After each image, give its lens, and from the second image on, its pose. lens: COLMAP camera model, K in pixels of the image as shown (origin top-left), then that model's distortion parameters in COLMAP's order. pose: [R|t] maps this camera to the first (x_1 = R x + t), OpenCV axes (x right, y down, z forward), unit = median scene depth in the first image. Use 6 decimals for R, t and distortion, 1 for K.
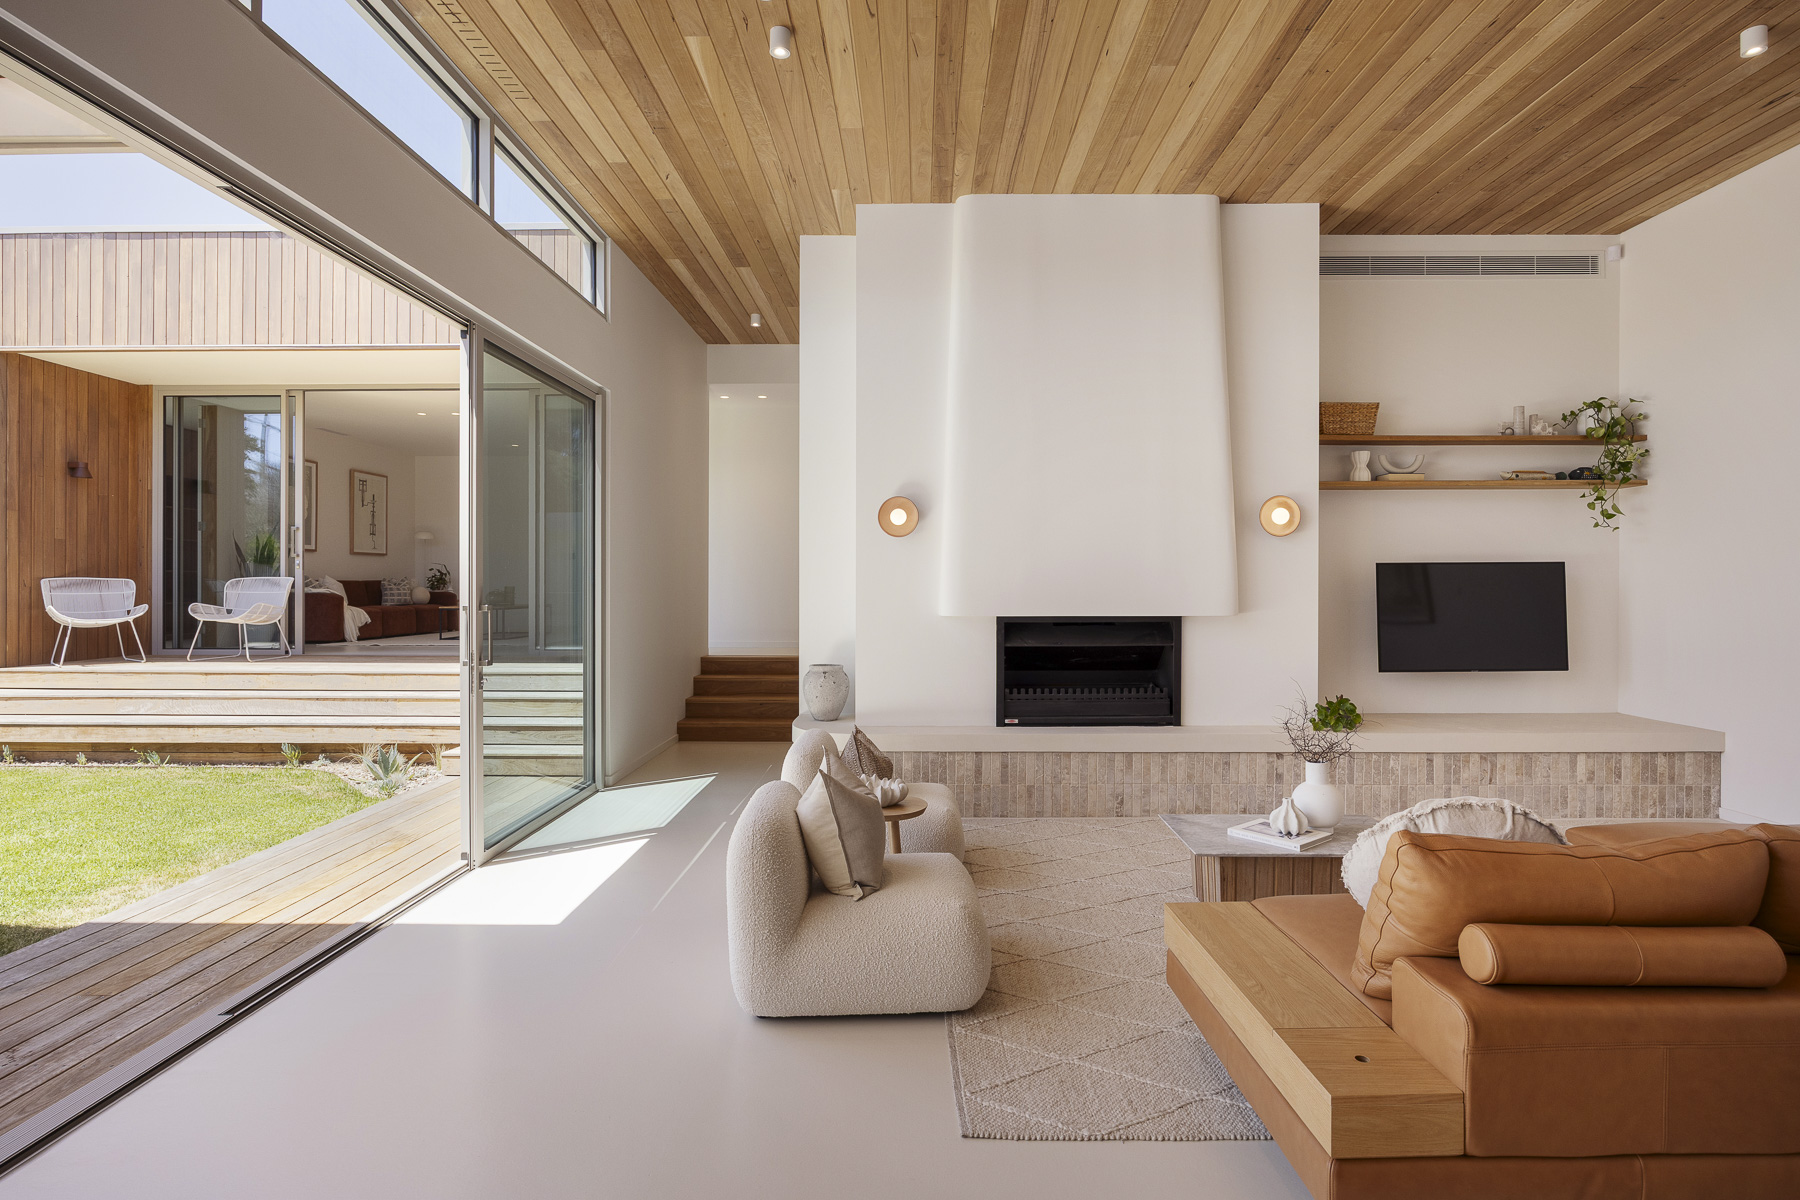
lens RADIAL K [[861.9, 0, 901.5], [0, 861.9, 586.4], [0, 0, 1]] dist [-0.005730, 0.000668]
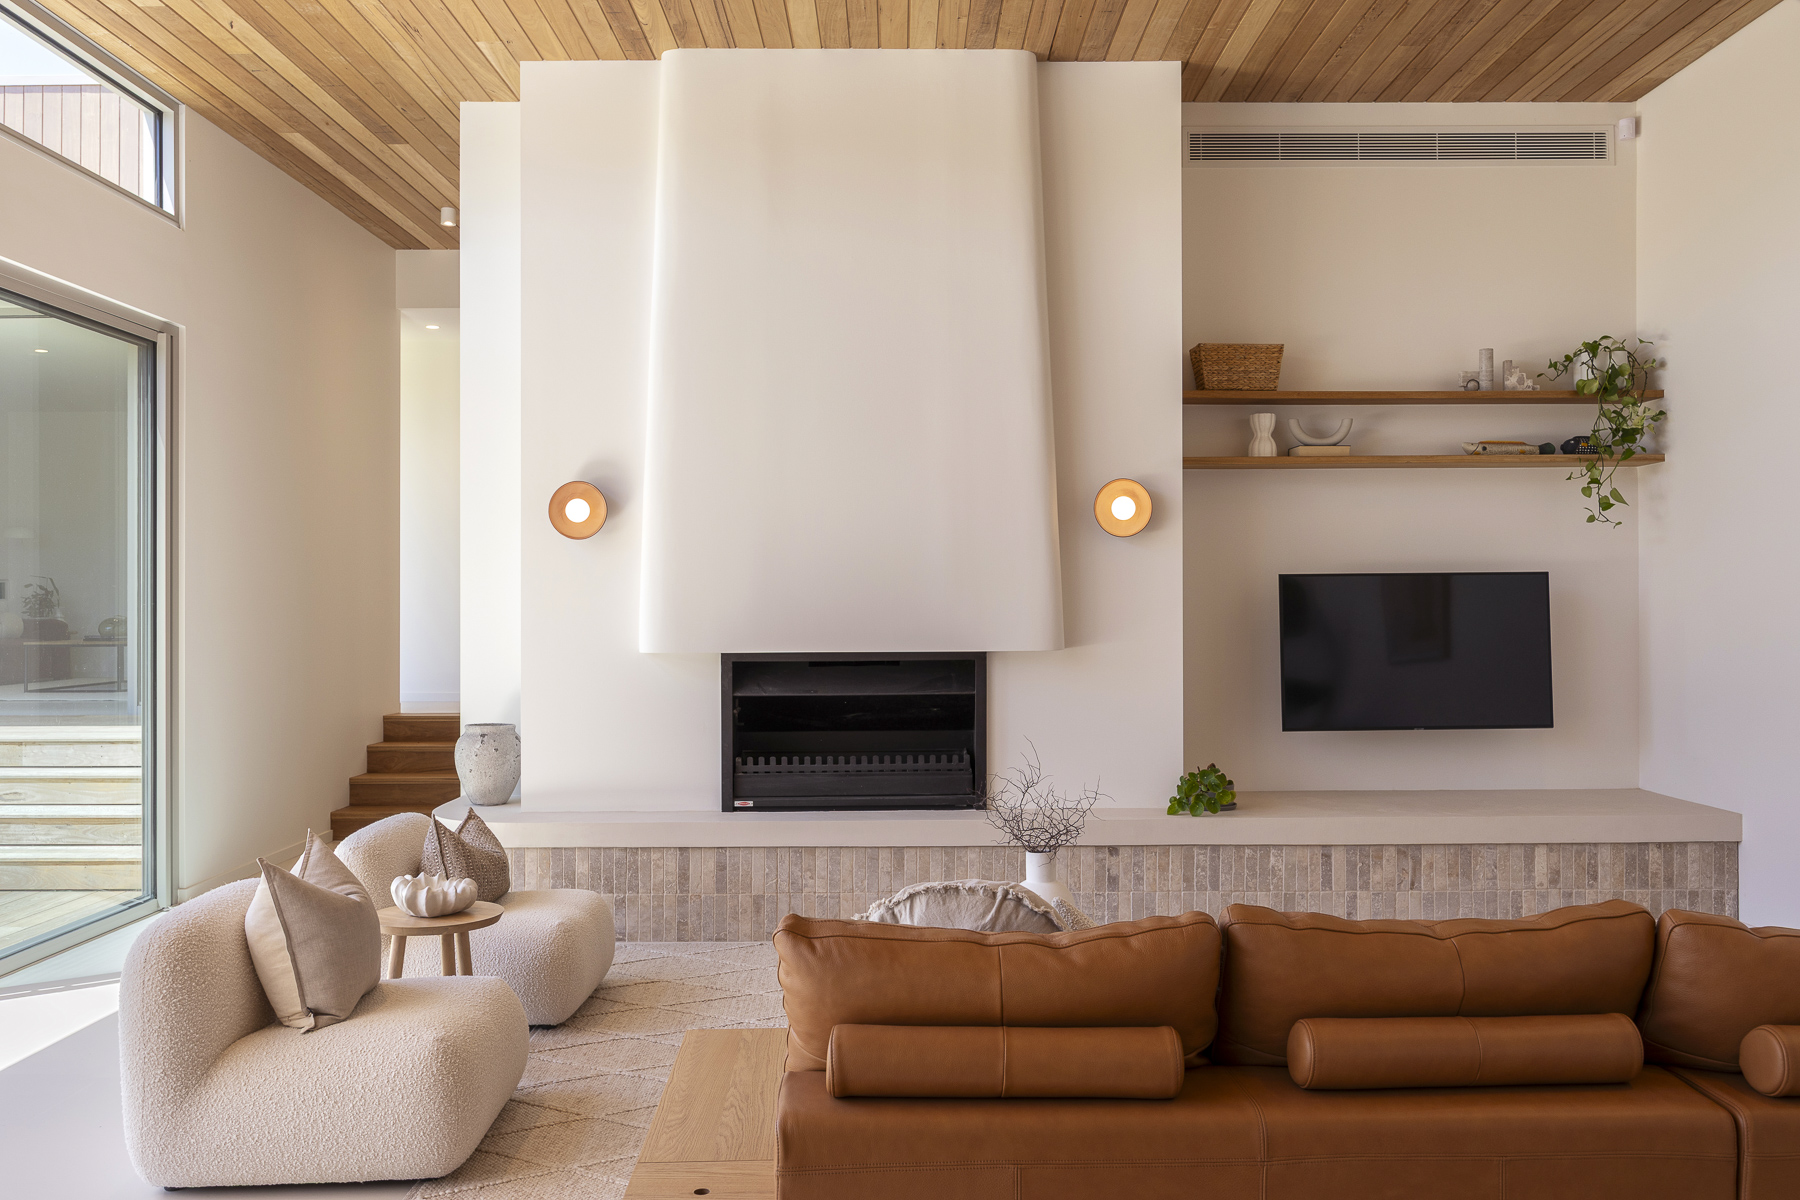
lens RADIAL K [[1363.4, 0, 901.4], [0, 1363.4, 598.9], [0, 0, 1]] dist [0.001524, -0.011037]
pose [[0.999902, -0.003628, 0.013520, 0.240678], [0.003708, 0.999976, -0.005930, -0.002076], [-0.013498, 0.005980, 0.999891, -0.102901]]
